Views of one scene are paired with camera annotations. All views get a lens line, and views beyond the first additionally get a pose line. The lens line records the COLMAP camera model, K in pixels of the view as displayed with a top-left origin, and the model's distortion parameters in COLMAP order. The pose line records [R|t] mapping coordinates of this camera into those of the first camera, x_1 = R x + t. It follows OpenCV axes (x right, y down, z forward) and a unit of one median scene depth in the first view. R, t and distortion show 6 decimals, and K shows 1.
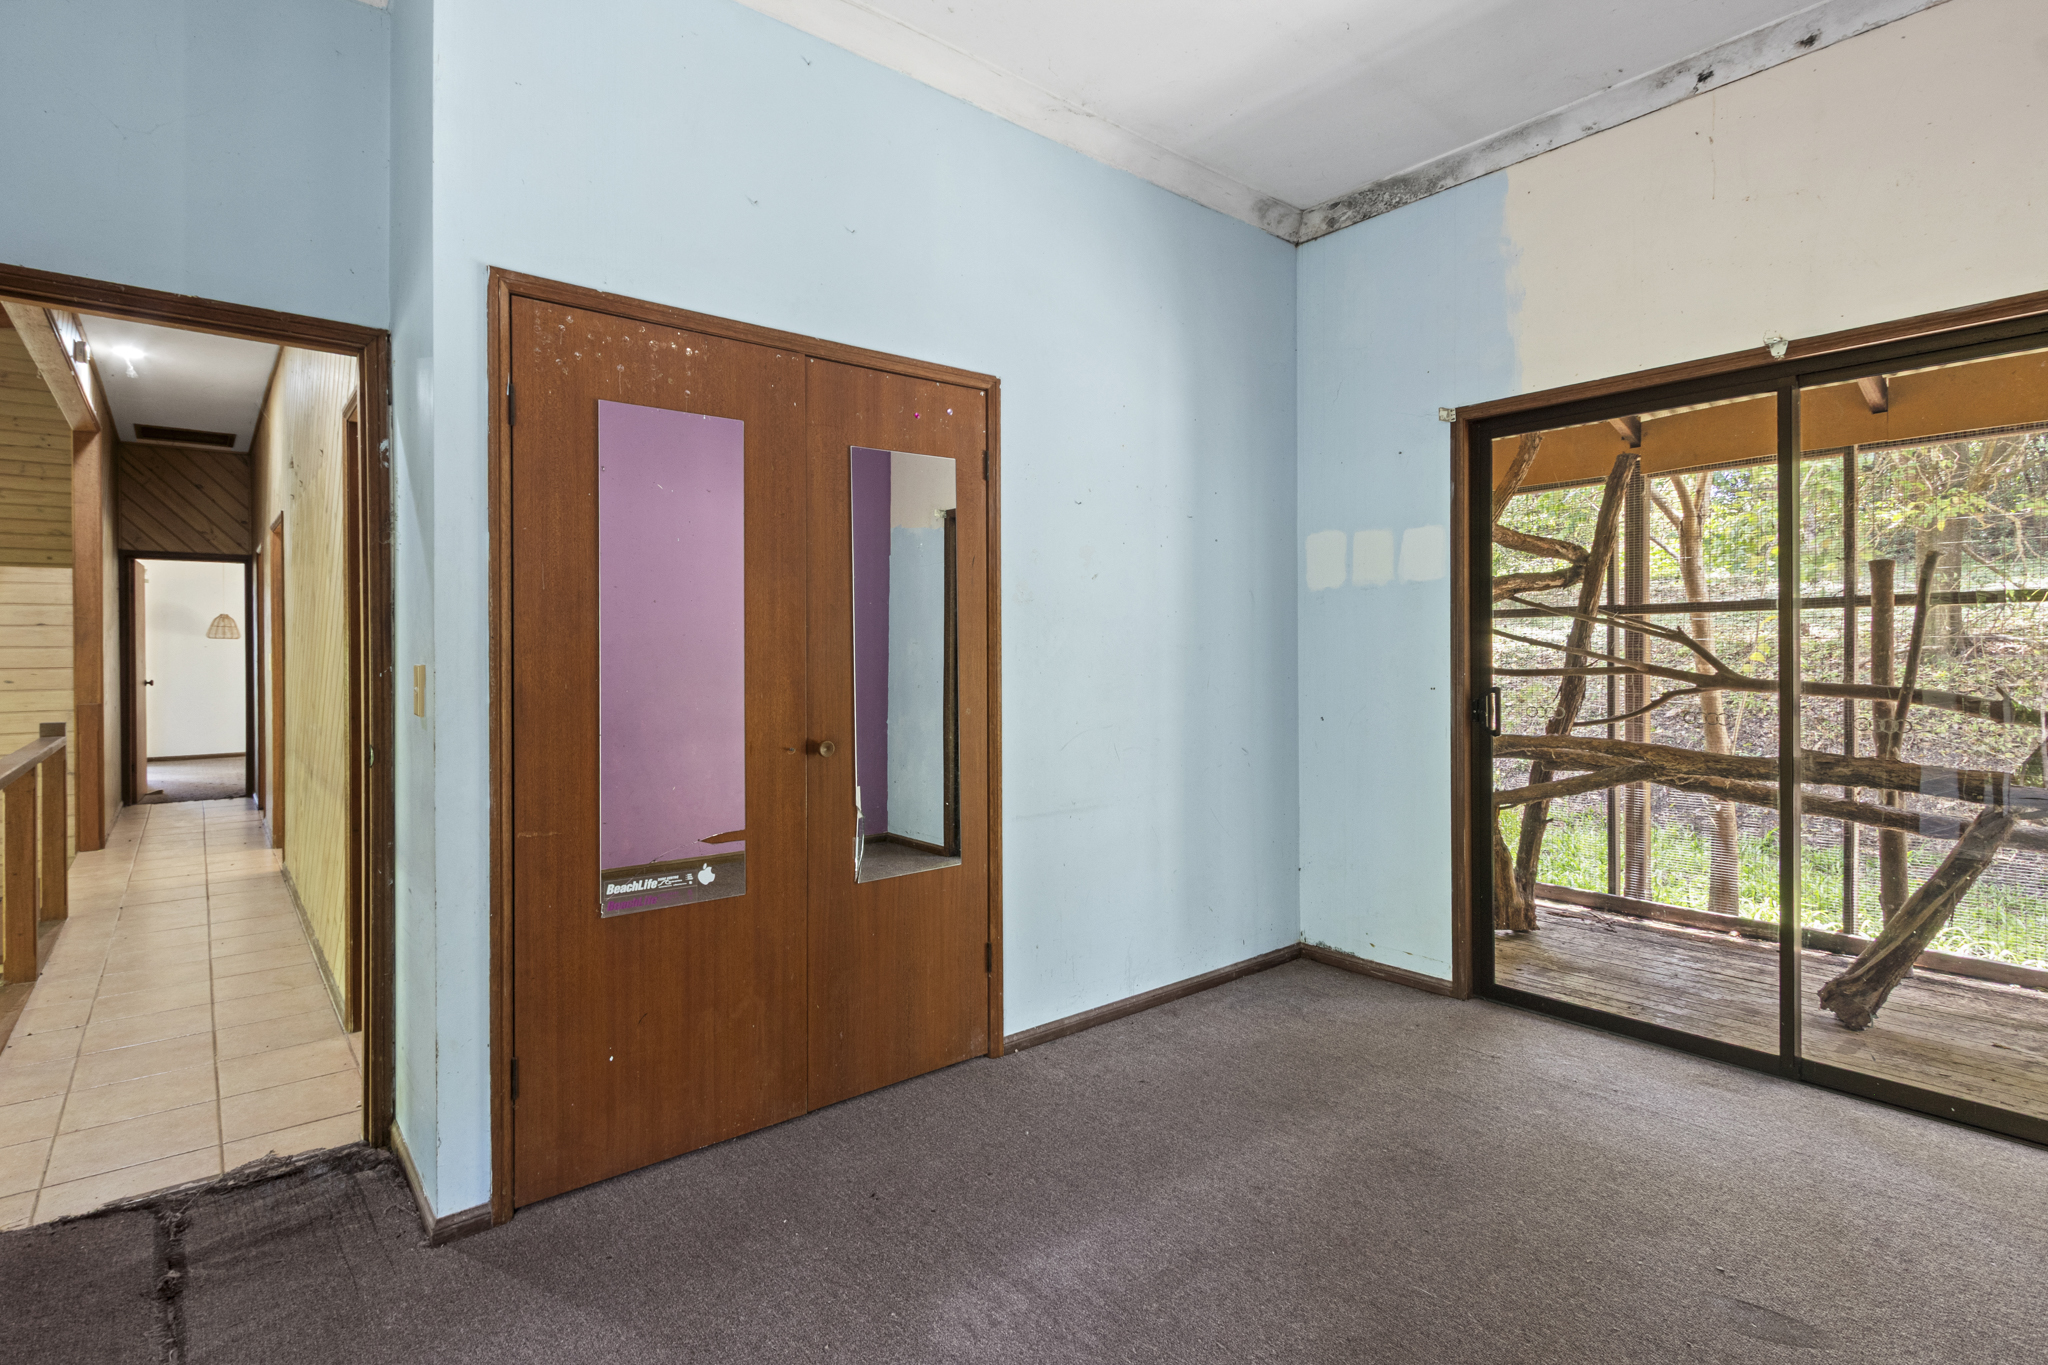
lens RADIAL K [[956.2, 0, 981.6], [0, 956.2, 660.2], [0, 0, 1]] dist [-0.004388, -0.000631]
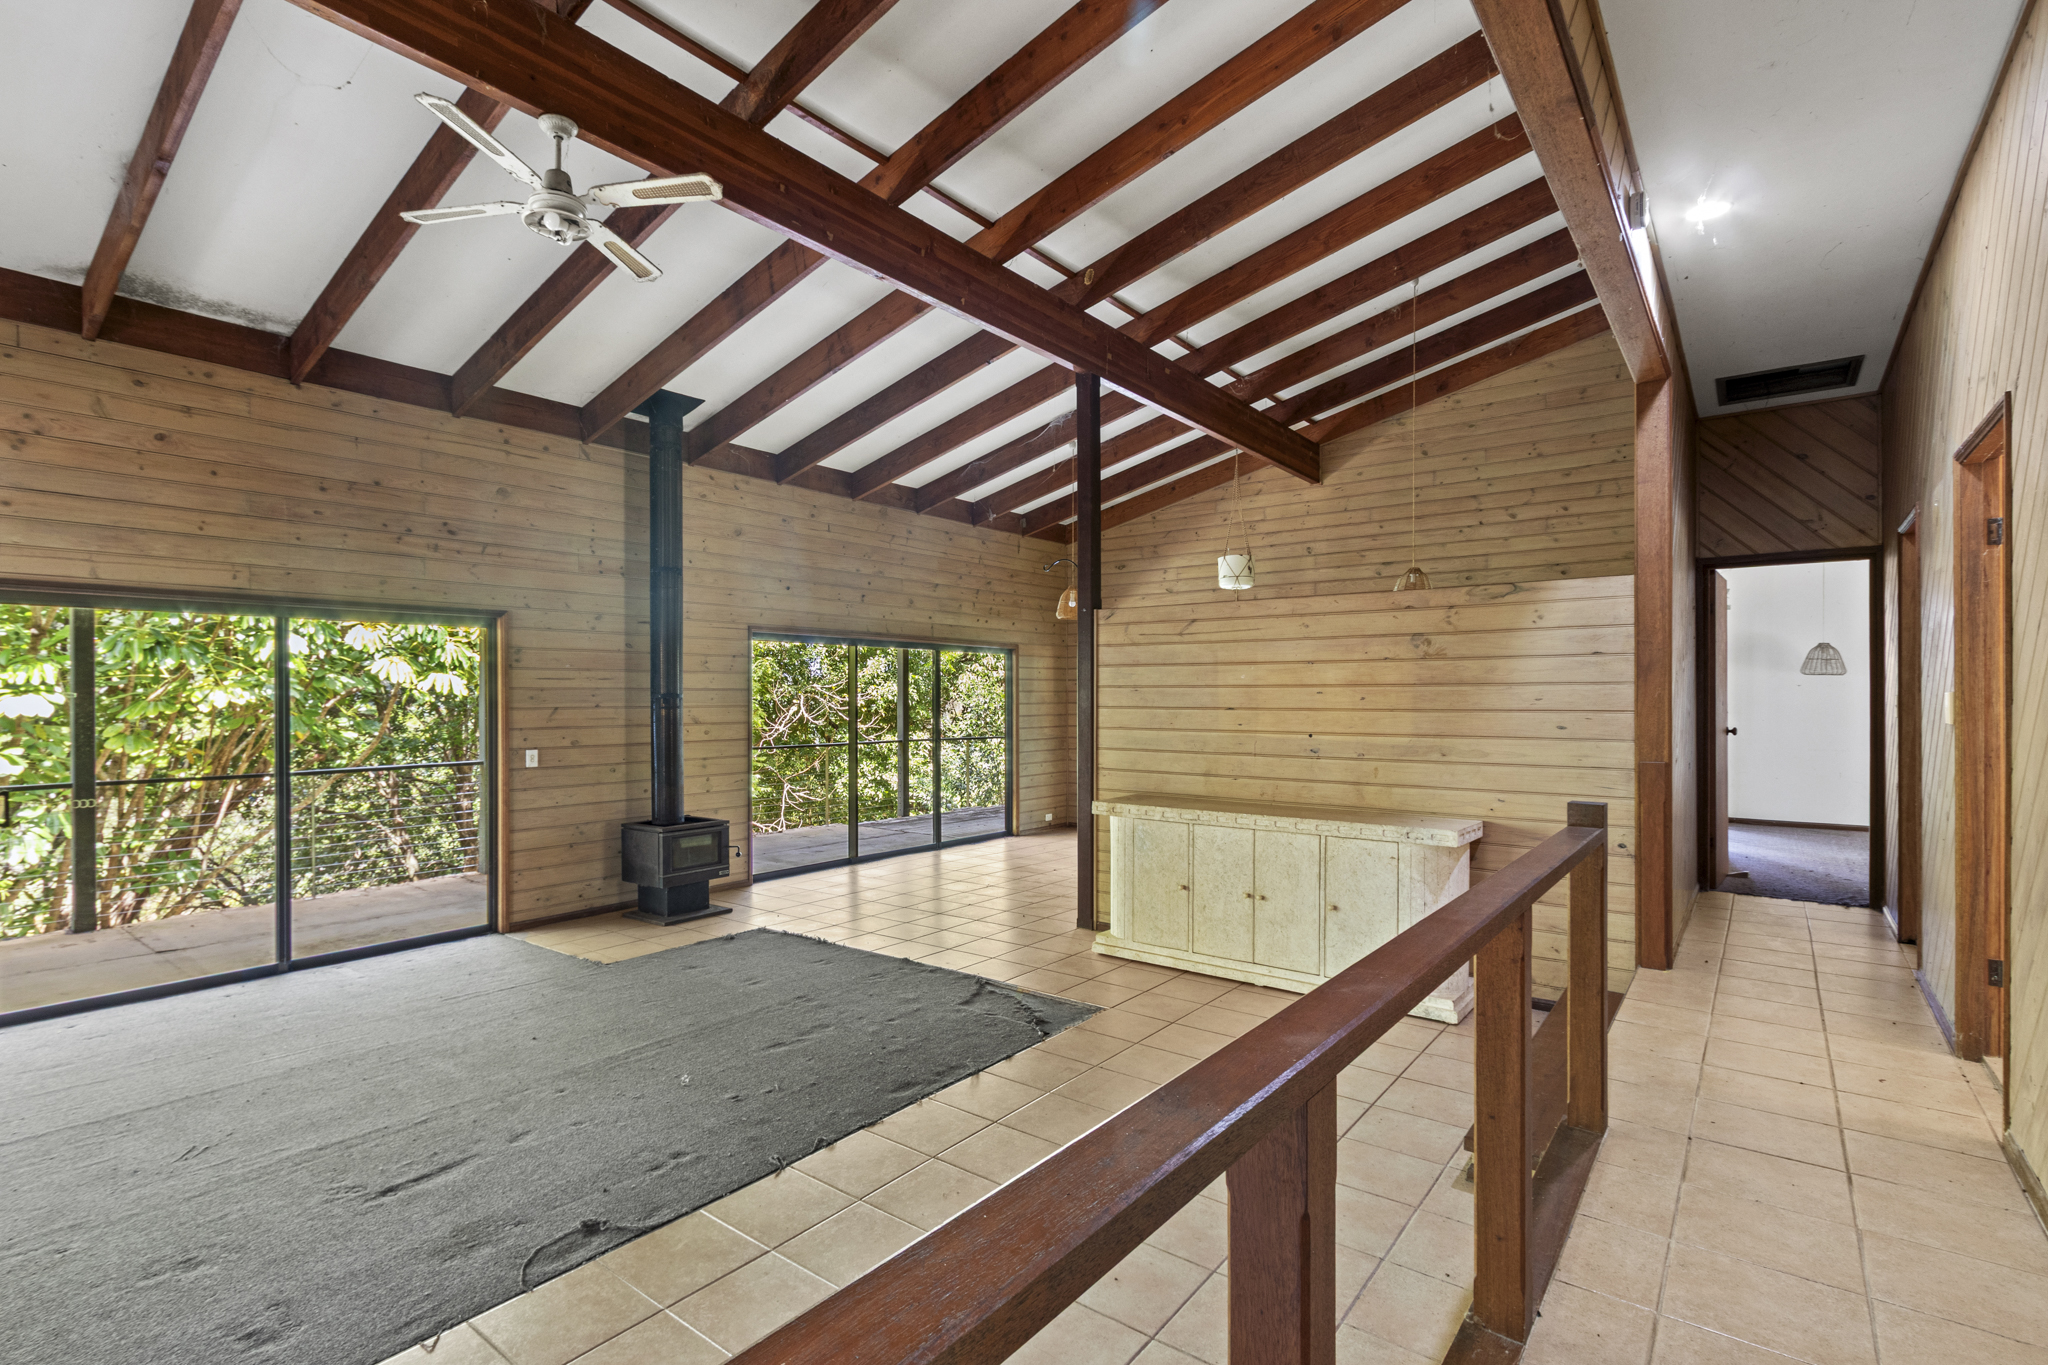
lens RADIAL K [[943.1, 0, 1024.0], [0, 943.1, 682.5], [0, 0, 1]] dist [0.011768, 0.000219]
pose [[0.212957, -0.006284, -0.977041, -0.288669], [-0.013096, 0.999871, -0.009285, -0.000976], [0.976974, 0.014772, 0.212847, 0.325326]]
